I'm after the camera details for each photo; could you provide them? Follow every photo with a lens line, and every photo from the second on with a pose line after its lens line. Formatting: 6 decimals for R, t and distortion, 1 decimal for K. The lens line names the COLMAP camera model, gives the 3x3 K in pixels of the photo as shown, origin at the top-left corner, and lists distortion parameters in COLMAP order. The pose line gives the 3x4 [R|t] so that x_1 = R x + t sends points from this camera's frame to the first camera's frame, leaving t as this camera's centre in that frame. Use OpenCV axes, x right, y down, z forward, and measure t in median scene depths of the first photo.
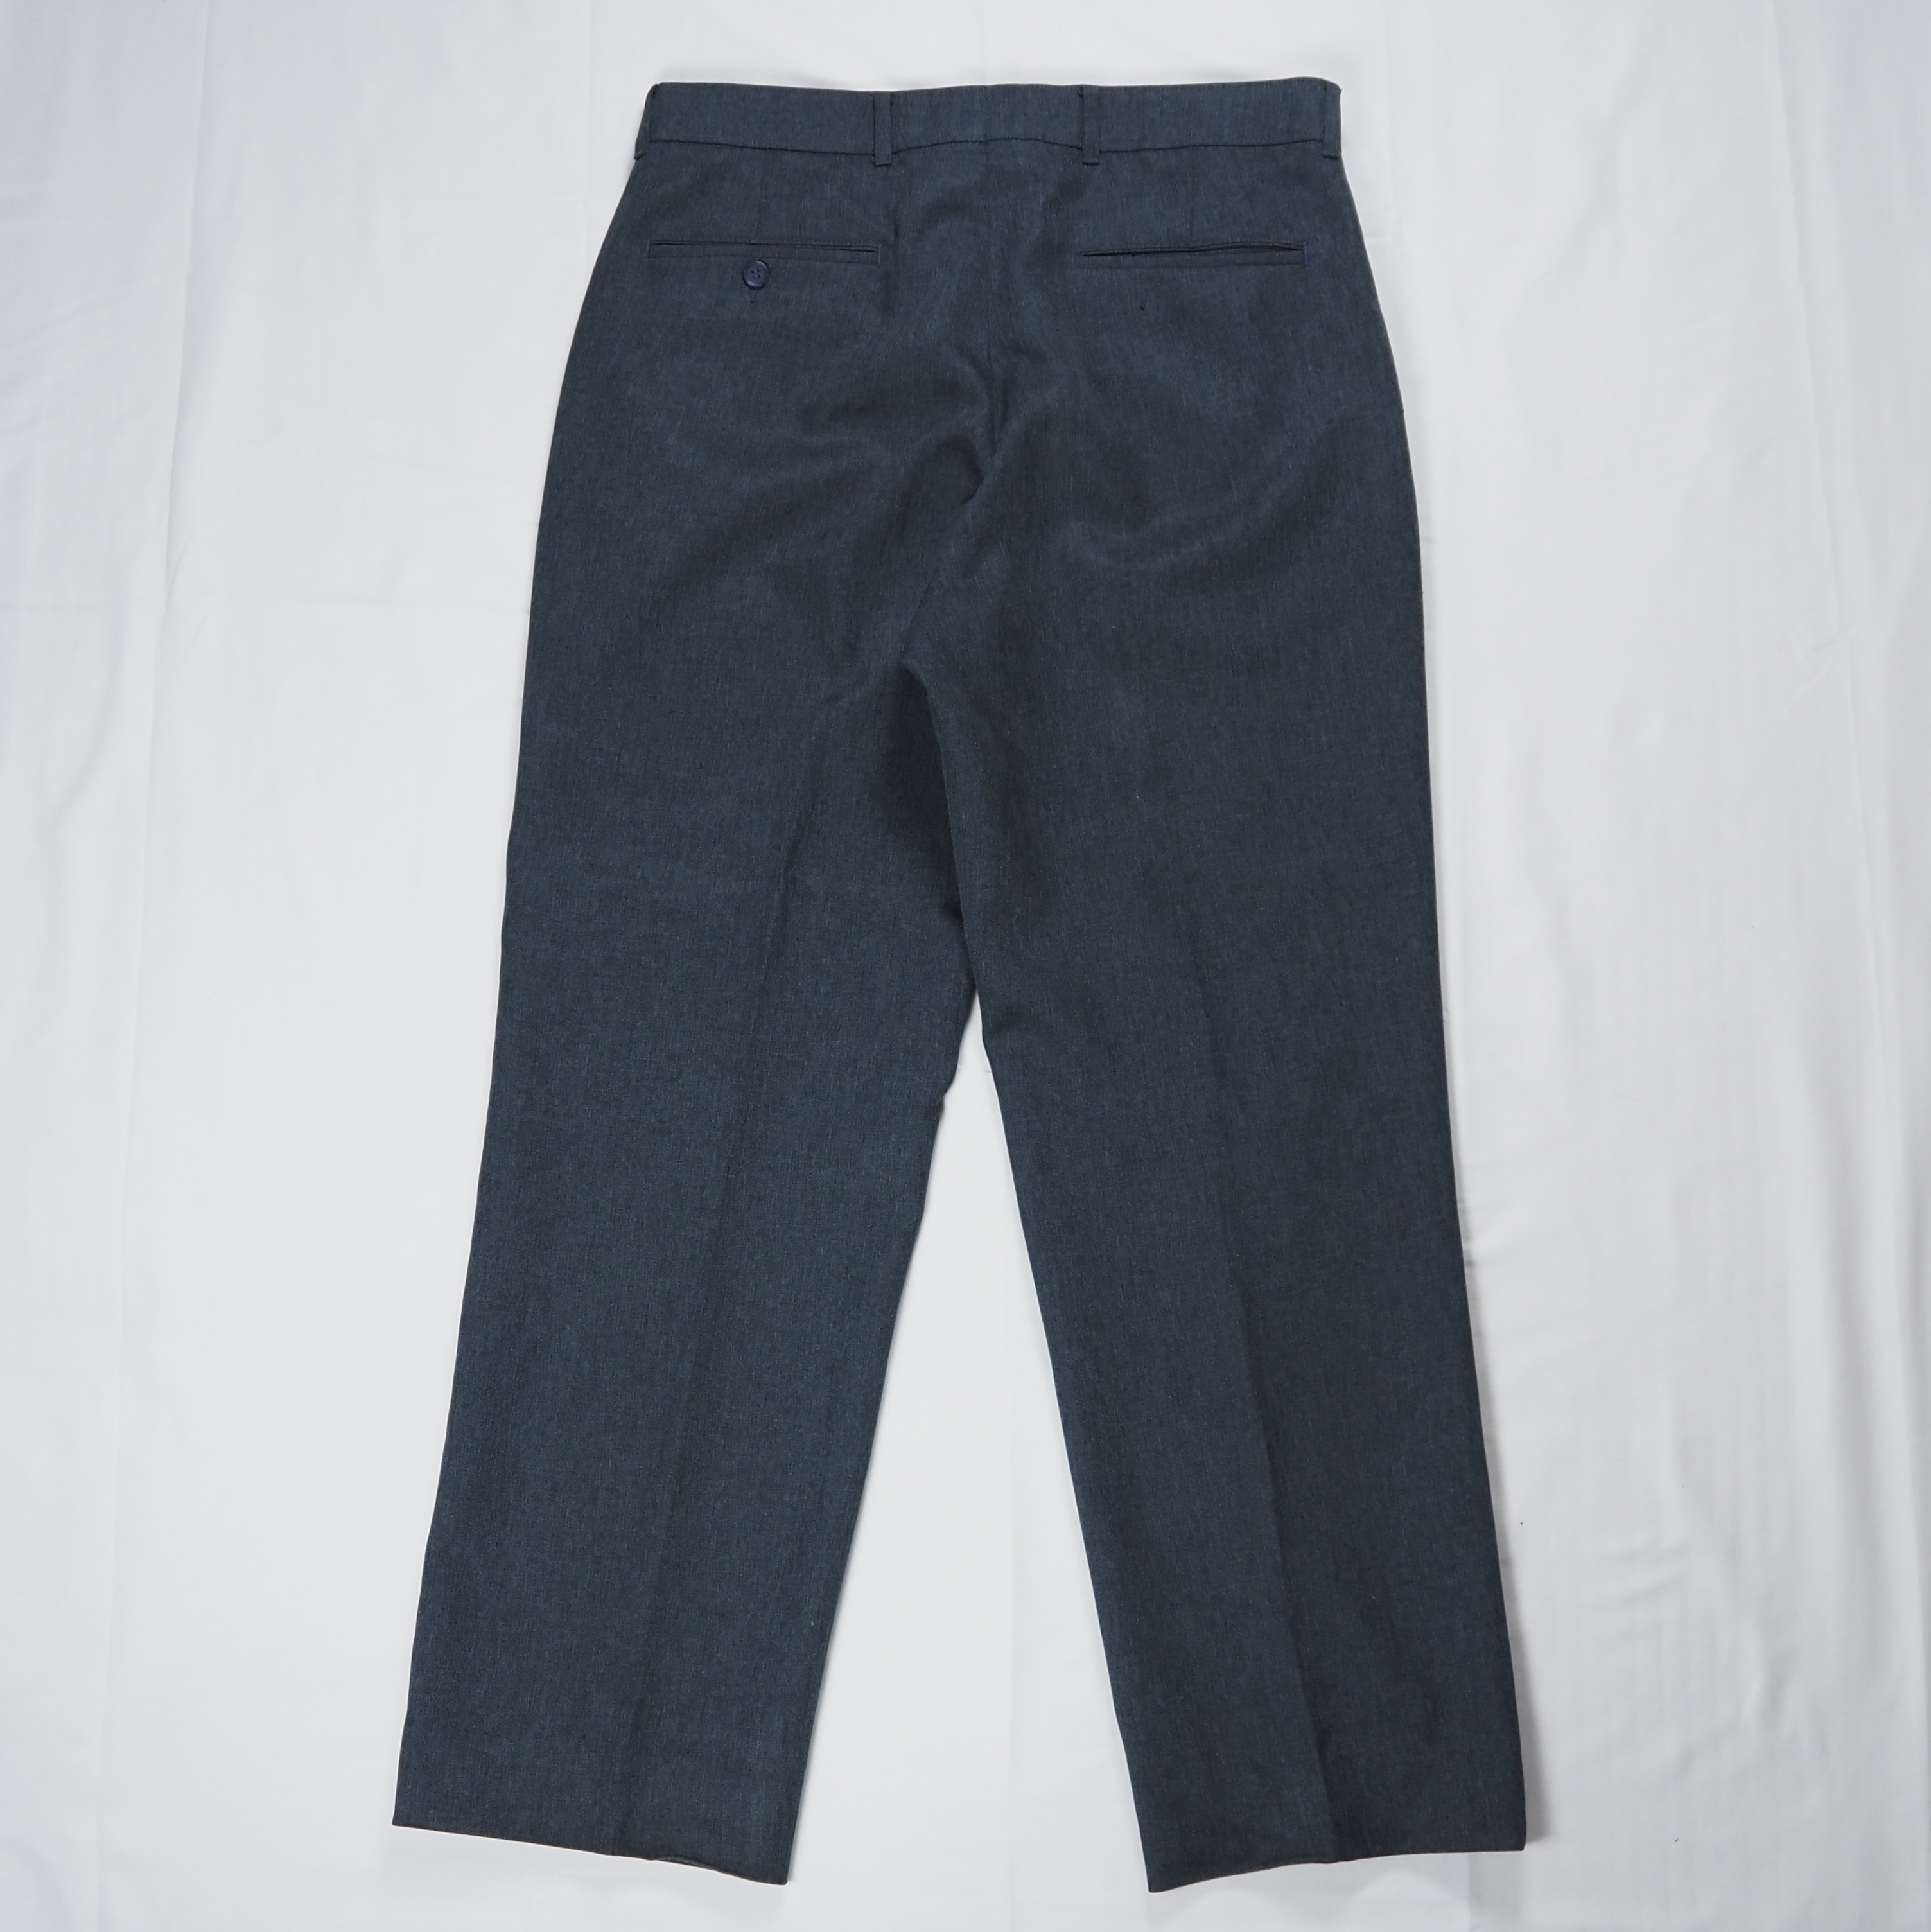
lens RADIAL K [[2885.0, 0, 973.6], [0, 2885.0, 969.6], [0, 0, 1]] dist [-0.048868, -0.017495]
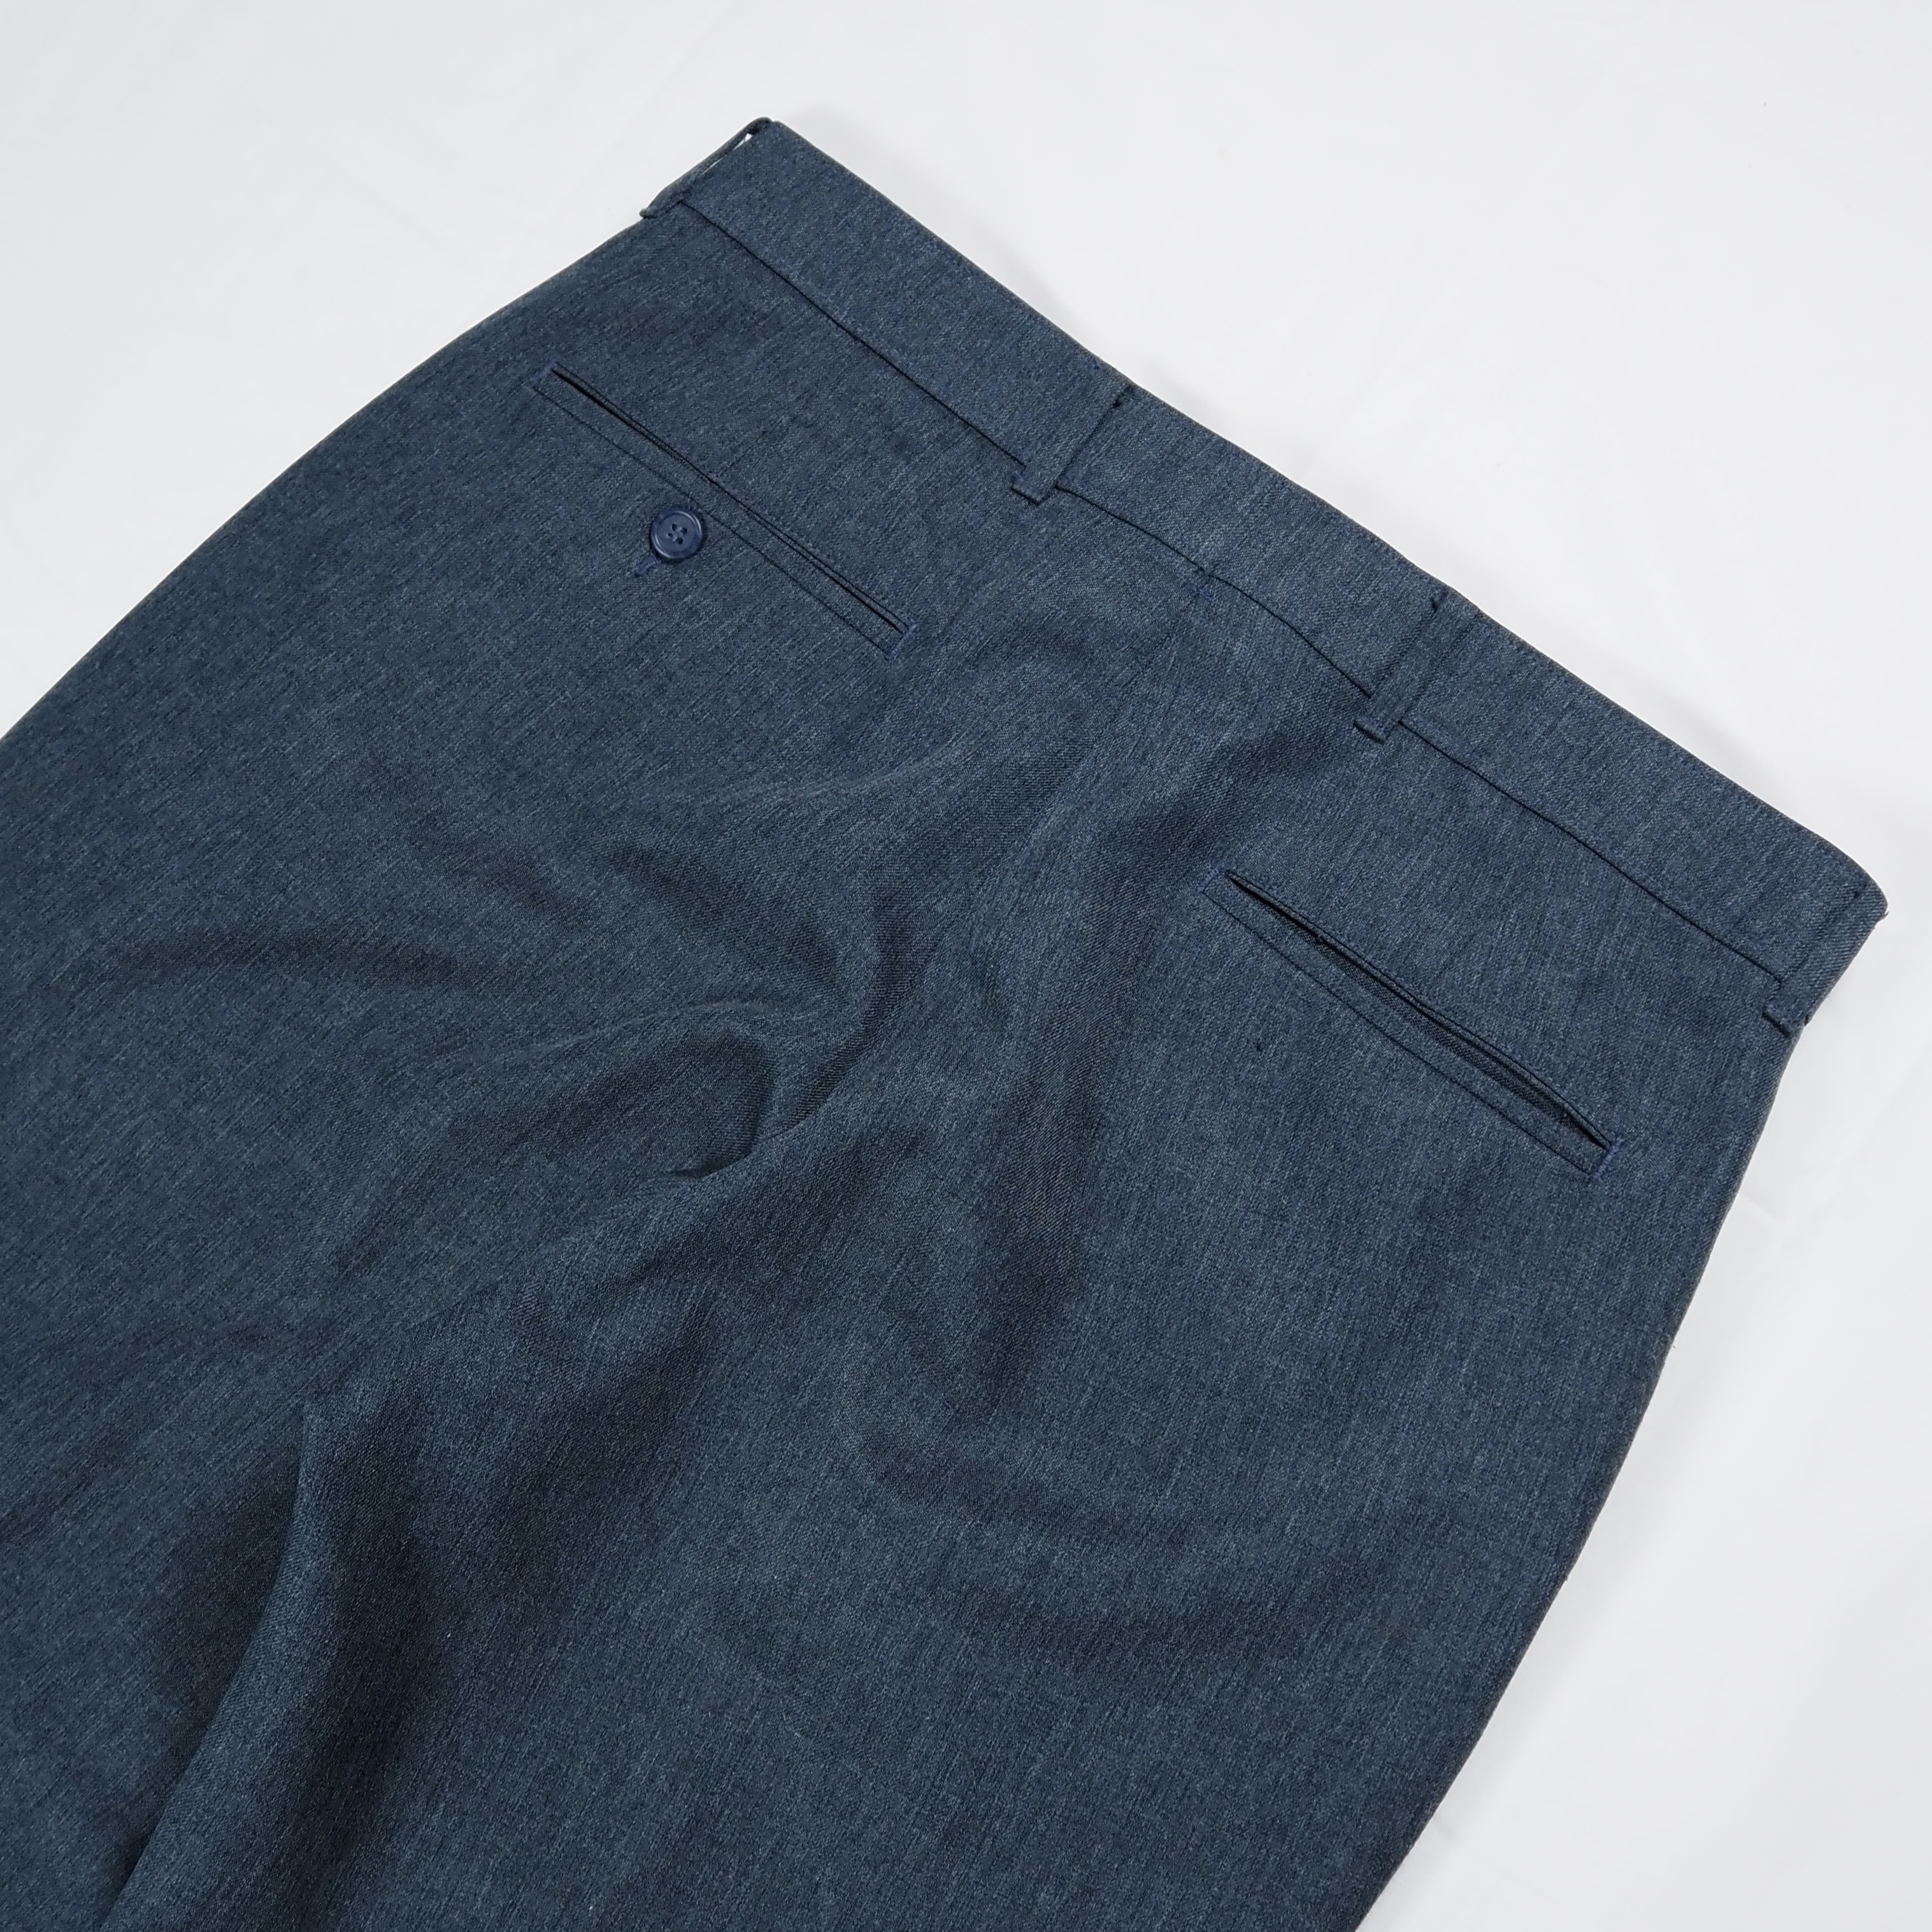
lens RADIAL K [[3024.5, 0, 854.3], [0, 3024.5, 1030.3], [0, 0, 1]] dist [-0.053804, 0.062994]
pose [[0.798299, 0.583018, -0.151028, 0.085064], [-0.585005, 0.810247, 0.035621, -0.226440], [0.143138, 0.059916, 0.987887, 0.533360]]
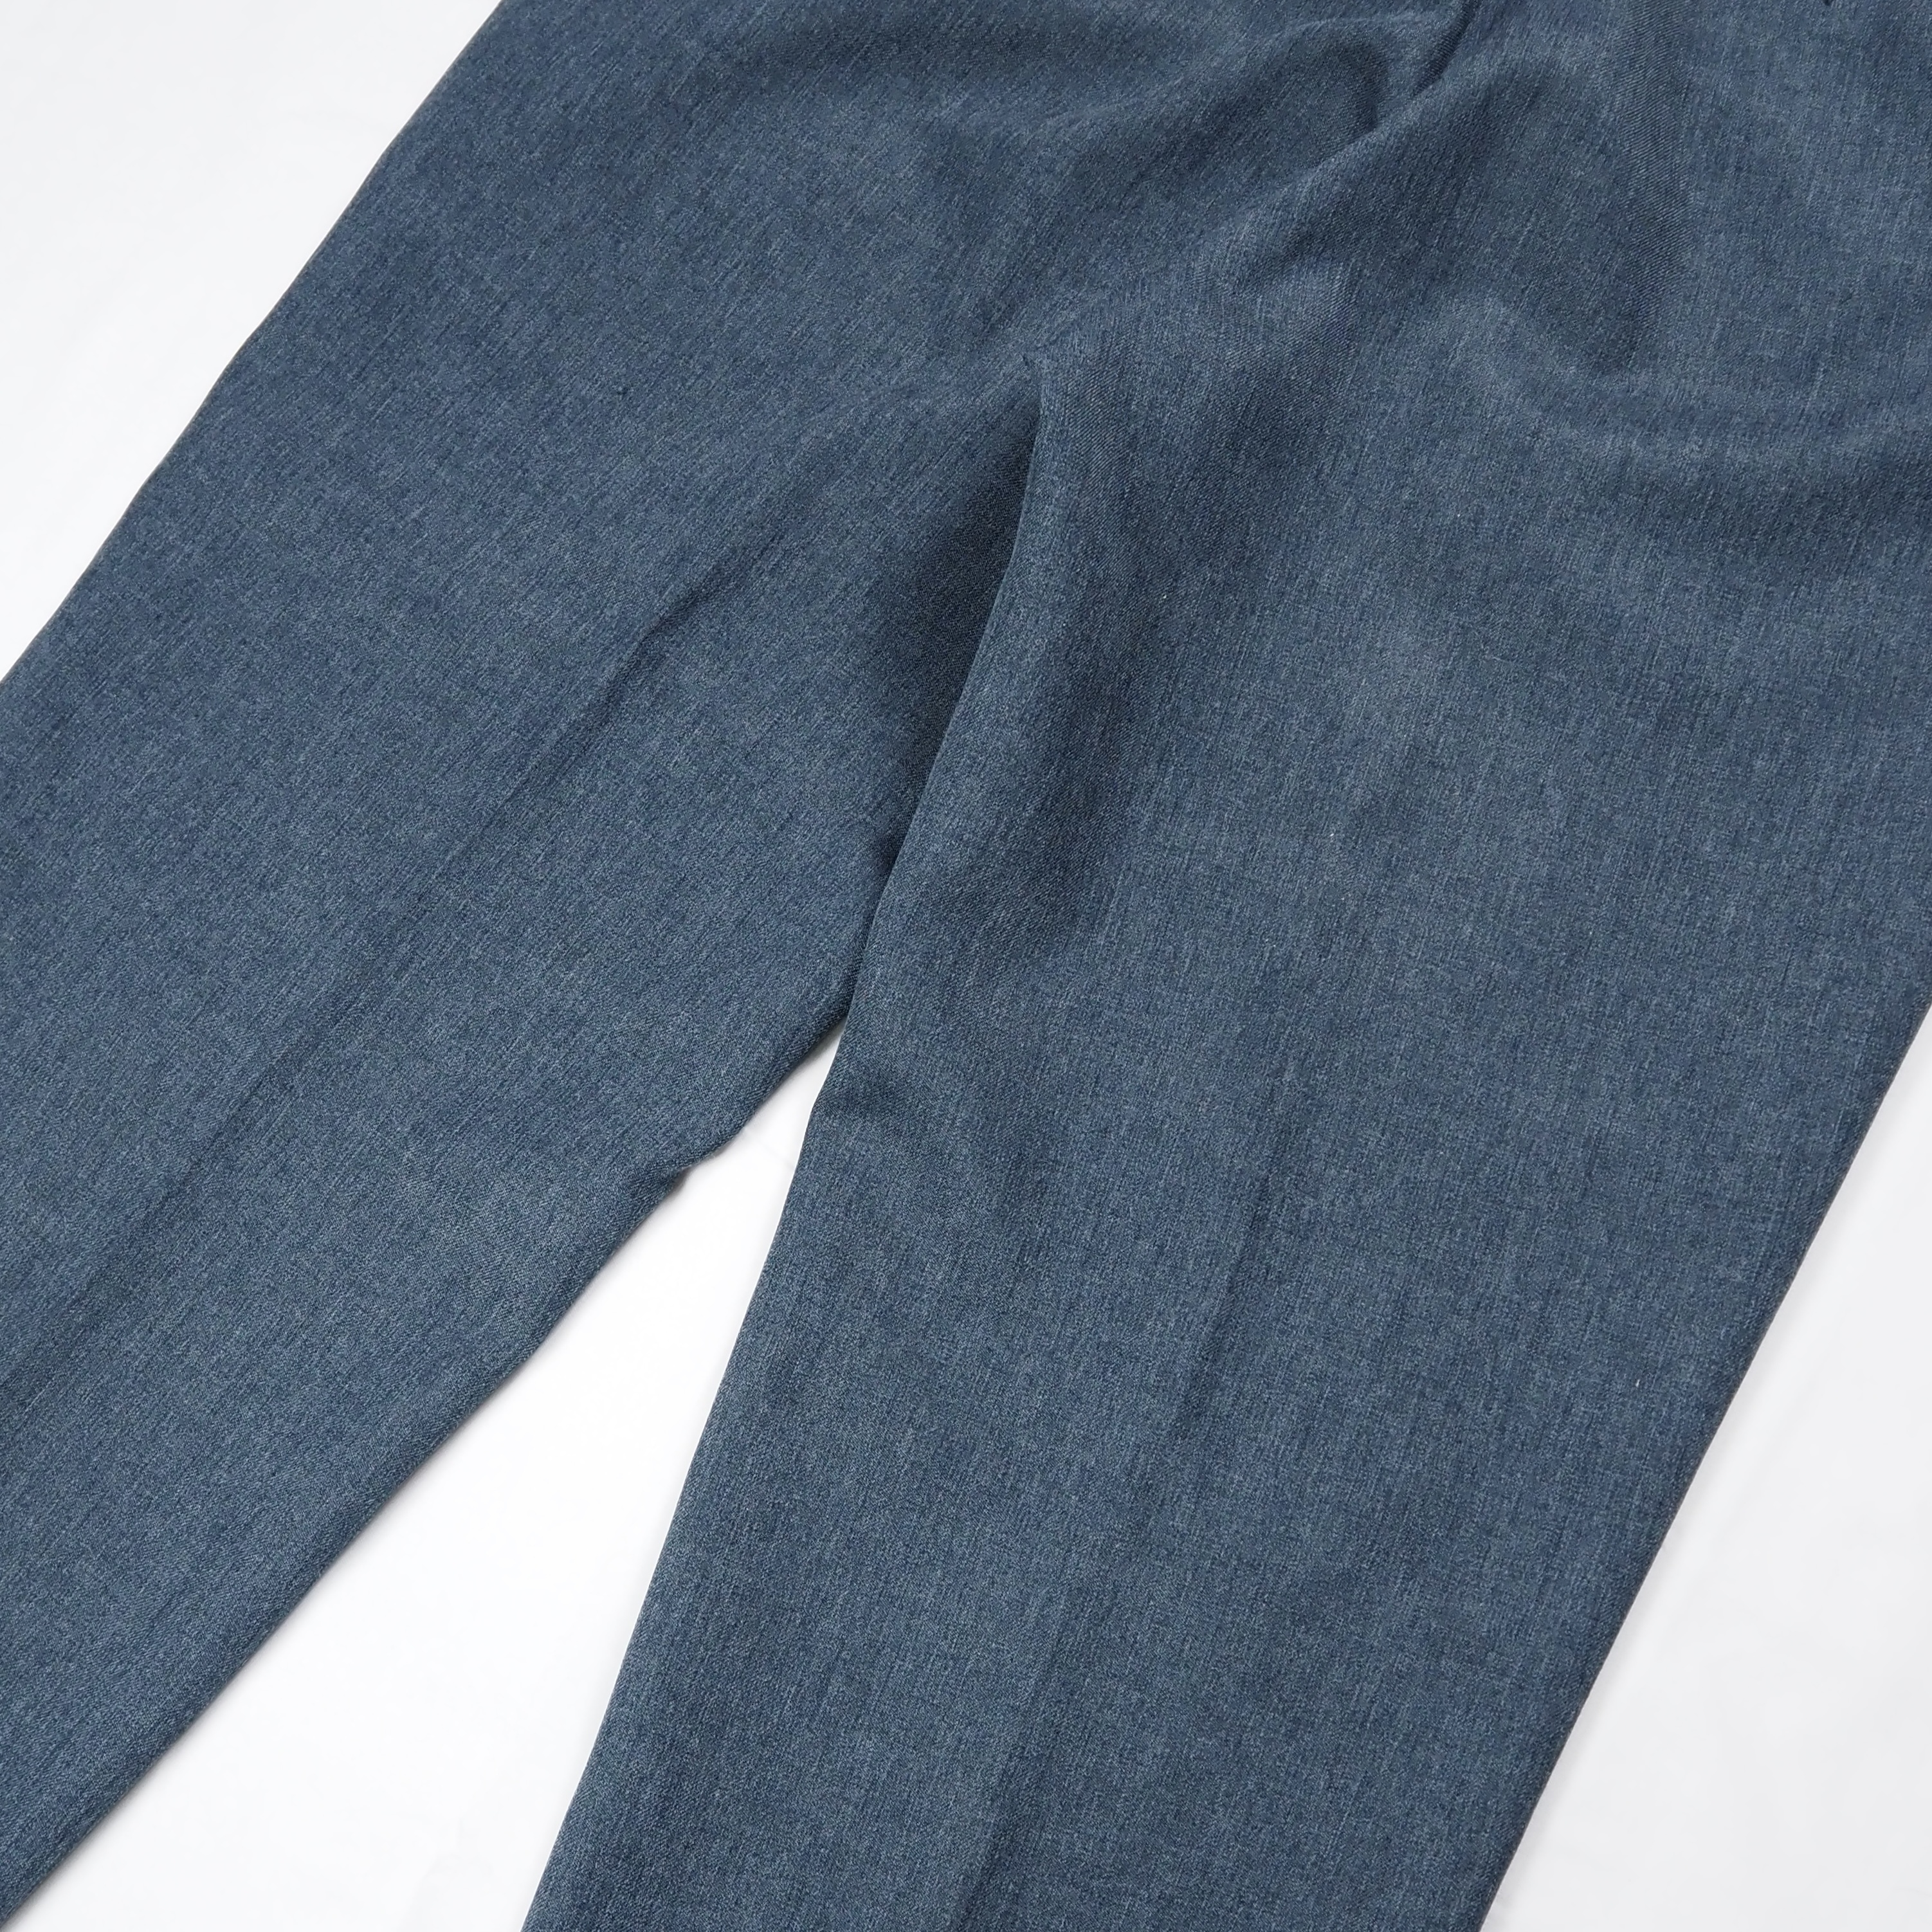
lens RADIAL K [[3024.5, 0, 854.3], [0, 3024.5, 1030.3], [0, 0, 1]] dist [-0.053804, 0.062994]
pose [[0.862799, 0.483366, -0.148107, 0.082219], [-0.481952, 0.874897, 0.047718, -0.016349], [0.152643, 0.030210, 0.987820, 0.496161]]
